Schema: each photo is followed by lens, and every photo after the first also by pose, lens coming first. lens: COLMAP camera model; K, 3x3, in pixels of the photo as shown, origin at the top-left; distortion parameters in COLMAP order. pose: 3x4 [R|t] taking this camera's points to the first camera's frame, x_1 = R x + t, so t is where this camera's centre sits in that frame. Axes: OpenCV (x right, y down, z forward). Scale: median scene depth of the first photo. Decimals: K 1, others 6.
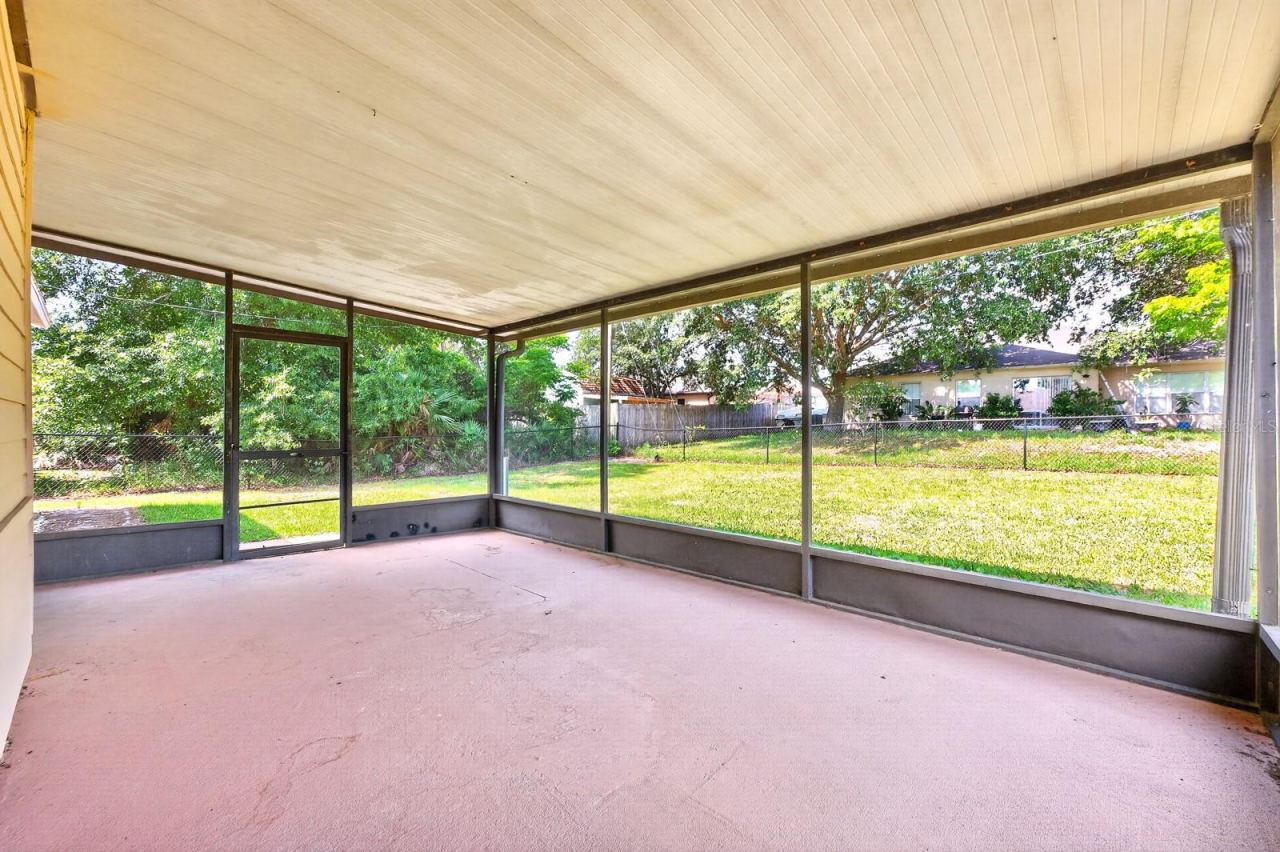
lens RADIAL K [[506.4, 0, 638.4], [0, 506.4, 424.9], [0, 0, 1]] dist [-0.001934, 0.000279]
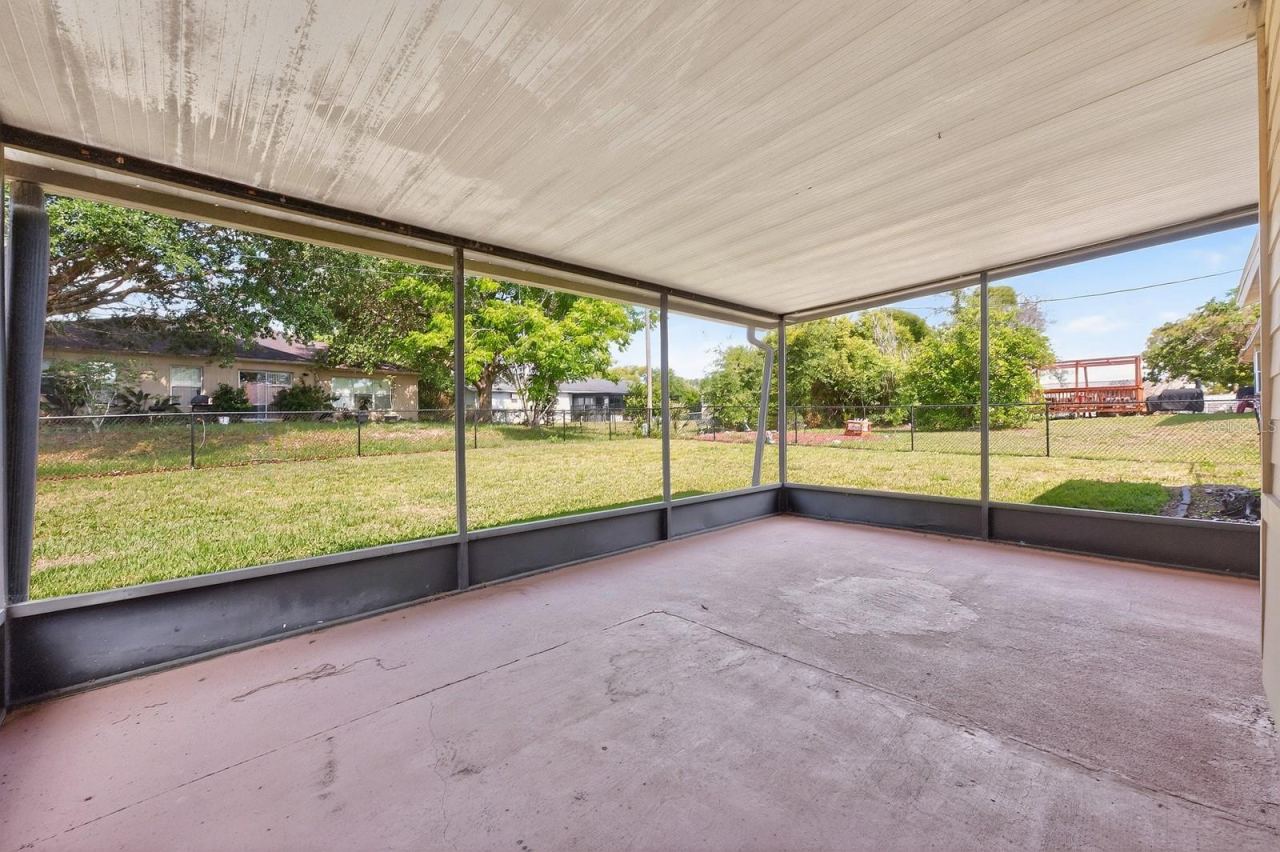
lens RADIAL K [[506.4, 0, 638.4], [0, 506.4, 424.9], [0, 0, 1]] dist [-0.001934, 0.000279]
pose [[0.079855, -0.009295, 0.996763, -0.946139], [-0.002887, 0.999950, 0.009556, 0.013455], [-0.996802, -0.003641, 0.079824, 0.871282]]
